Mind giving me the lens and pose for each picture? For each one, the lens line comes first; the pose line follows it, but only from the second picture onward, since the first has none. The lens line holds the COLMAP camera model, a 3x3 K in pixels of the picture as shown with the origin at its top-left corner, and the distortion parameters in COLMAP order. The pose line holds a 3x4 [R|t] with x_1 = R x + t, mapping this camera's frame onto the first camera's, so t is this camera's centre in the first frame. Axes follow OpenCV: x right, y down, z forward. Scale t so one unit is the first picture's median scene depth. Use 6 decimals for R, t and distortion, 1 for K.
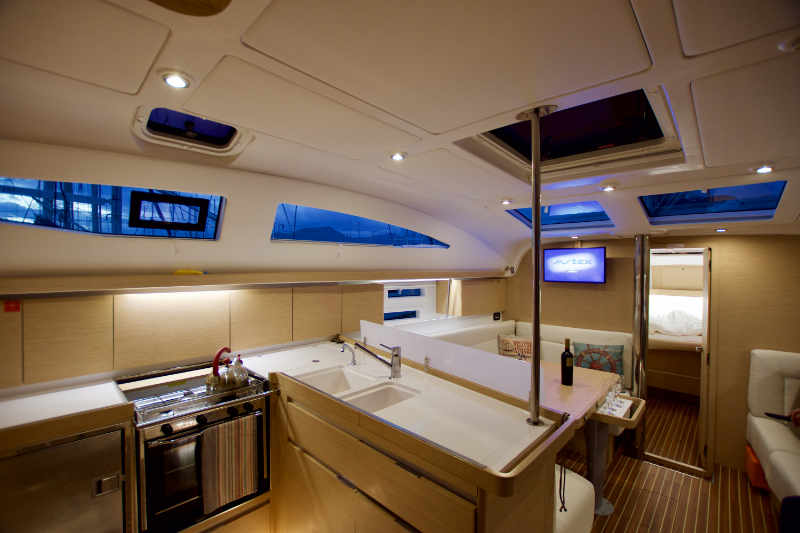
lens RADIAL K [[352.3, 0, 396.3], [0, 352.3, 266.3], [0, 0, 1]] dist [-0.033207, 0.005304]
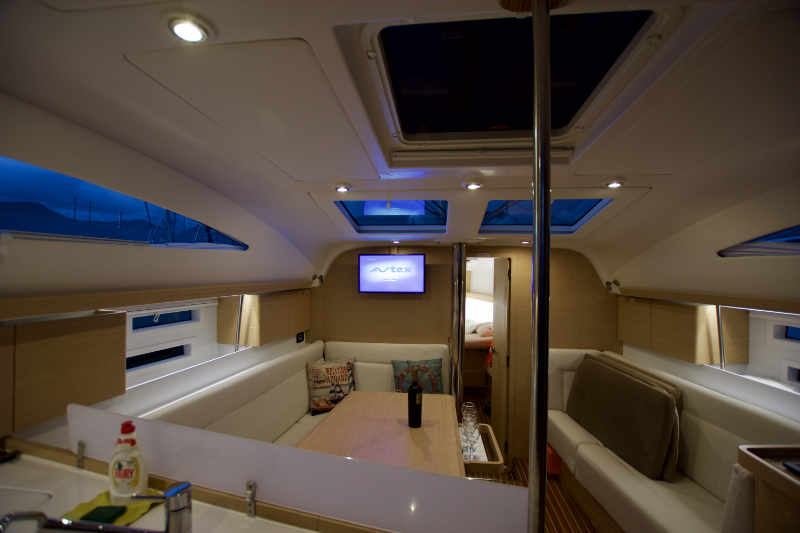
lens RADIAL K [[352.3, 0, 398.5], [0, 352.3, 264.3], [0, 0, 1]] dist [-0.033207, 0.005304]
pose [[0.792430, 0.010021, 0.609880, -0.030727], [-0.004616, 0.999935, -0.010433, -0.021542], [-0.609945, 0.005452, 0.792425, 0.353980]]
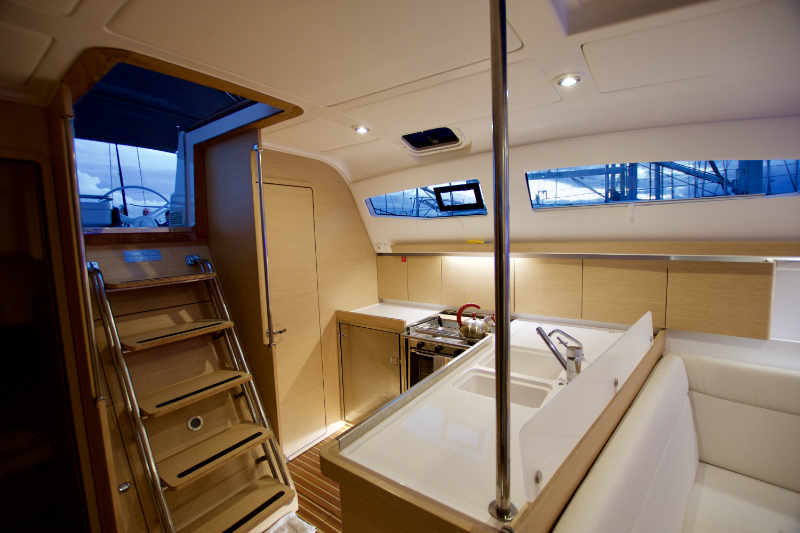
lens RADIAL K [[352.3, 0, 396.6], [0, 352.3, 263.4], [0, 0, 1]] dist [-0.033207, 0.005304]
pose [[0.138500, 0.081086, -0.987037, 0.449238], [0.029306, 0.995871, 0.085924, -0.016427], [0.989929, -0.040827, 0.135551, 0.373237]]
